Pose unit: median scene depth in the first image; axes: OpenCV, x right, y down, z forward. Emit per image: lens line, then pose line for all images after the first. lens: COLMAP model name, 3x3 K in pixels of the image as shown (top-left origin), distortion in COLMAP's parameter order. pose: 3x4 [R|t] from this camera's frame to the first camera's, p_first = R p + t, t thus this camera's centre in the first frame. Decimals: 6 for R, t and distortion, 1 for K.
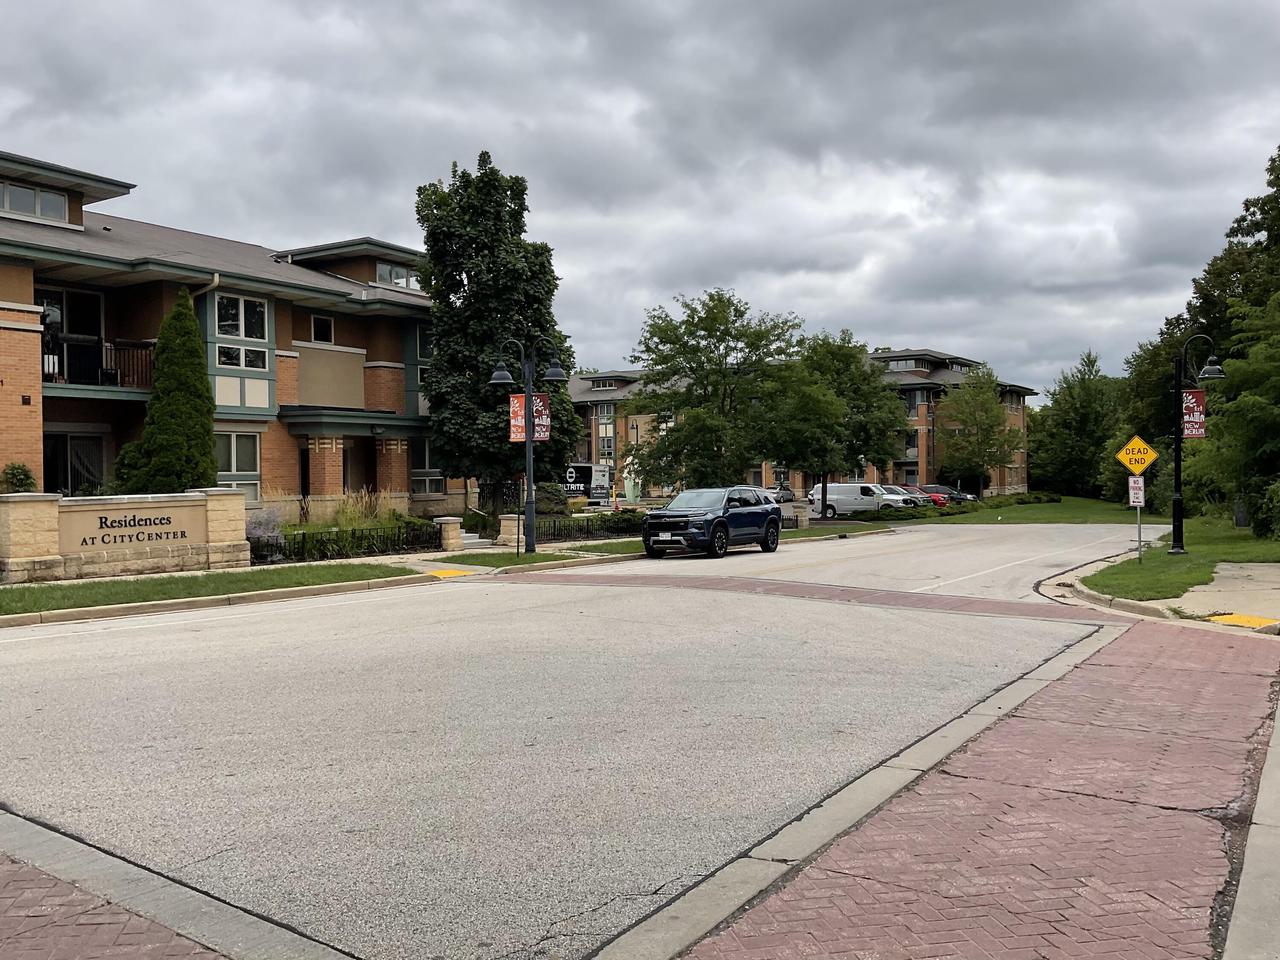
lens RADIAL K [[1046.3, 0, 640.0], [0, 1046.3, 480.0], [0, 0, 1]] dist [0.093326, -0.192955]
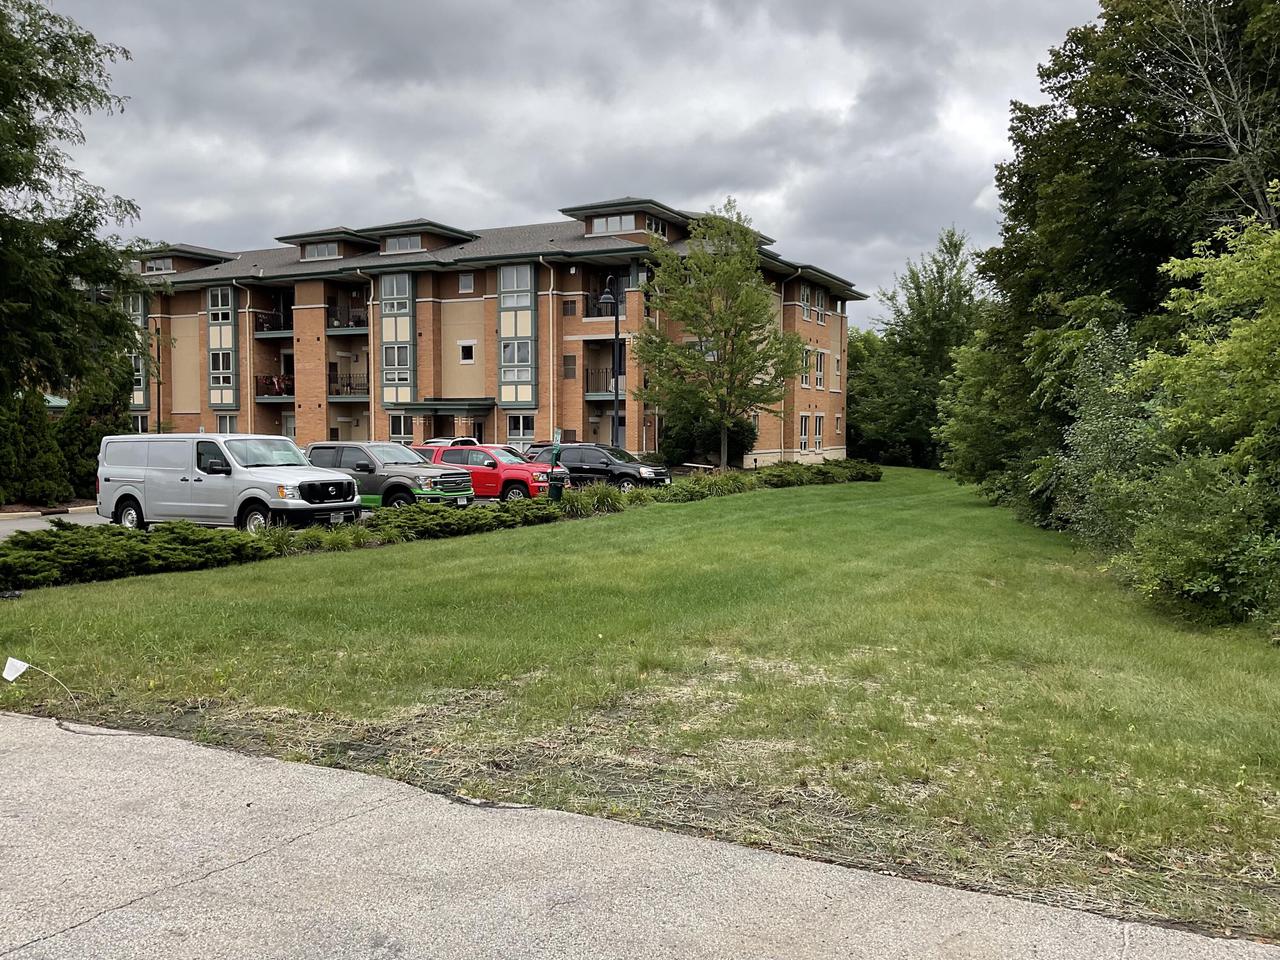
lens RADIAL K [[1046.3, 0, 640.0], [0, 1046.3, 480.0], [0, 0, 1]] dist [0.093326, -0.192955]
pose [[0.996056, 0.010692, 0.088078, 0.273235], [-0.014074, 0.999184, 0.037860, 0.003087], [-0.087601, -0.038950, 0.995394, 0.569882]]
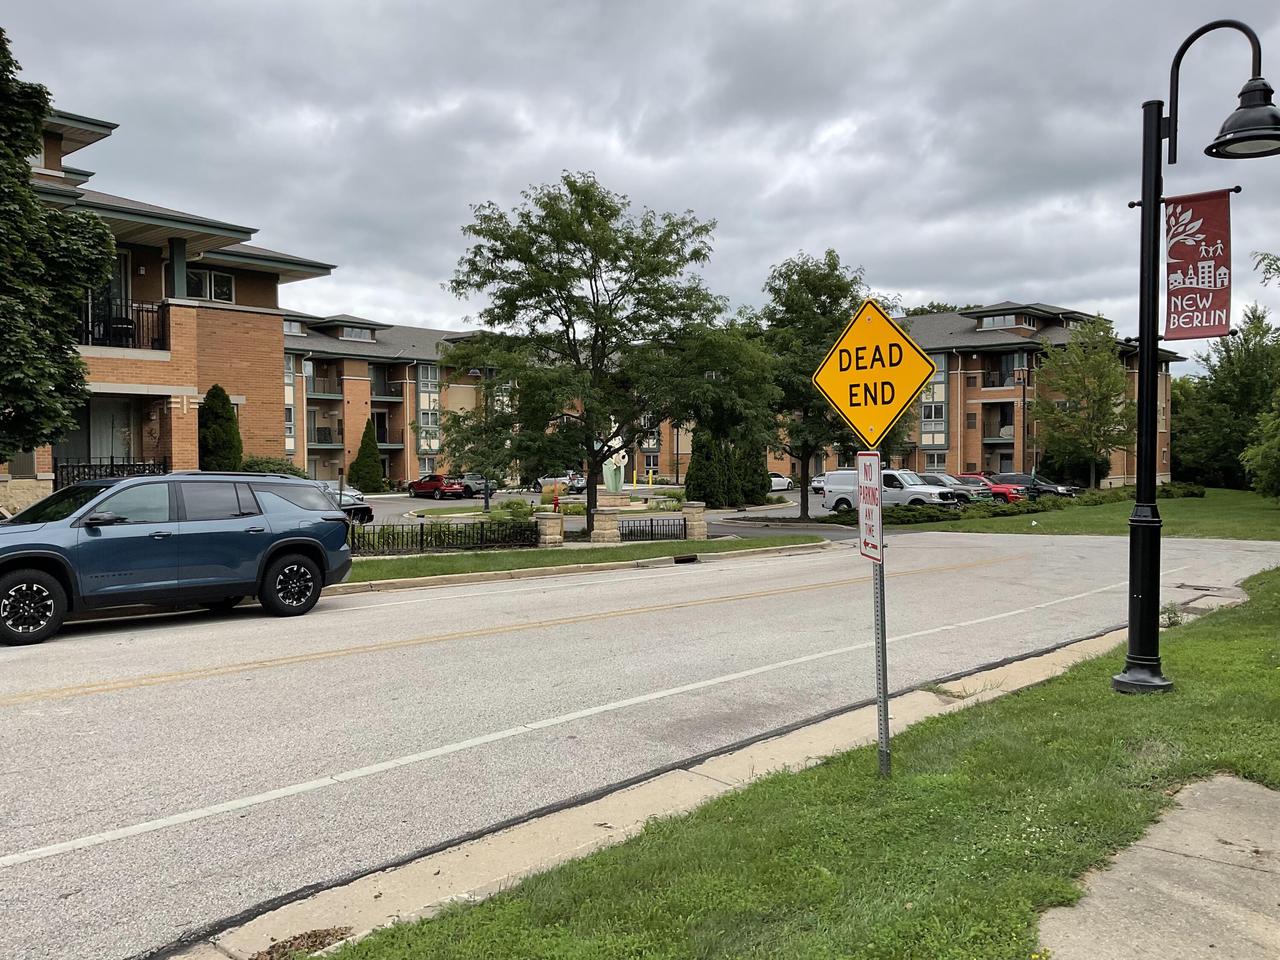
lens RADIAL K [[1046.3, 0, 640.0], [0, 1046.3, 480.0], [0, 0, 1]] dist [0.093326, -0.192955]
pose [[0.988097, 0.009050, -0.153566, 0.133055], [-0.006803, 0.999862, 0.015154, 0.000086], [0.153682, -0.013929, 0.988022, 0.213540]]
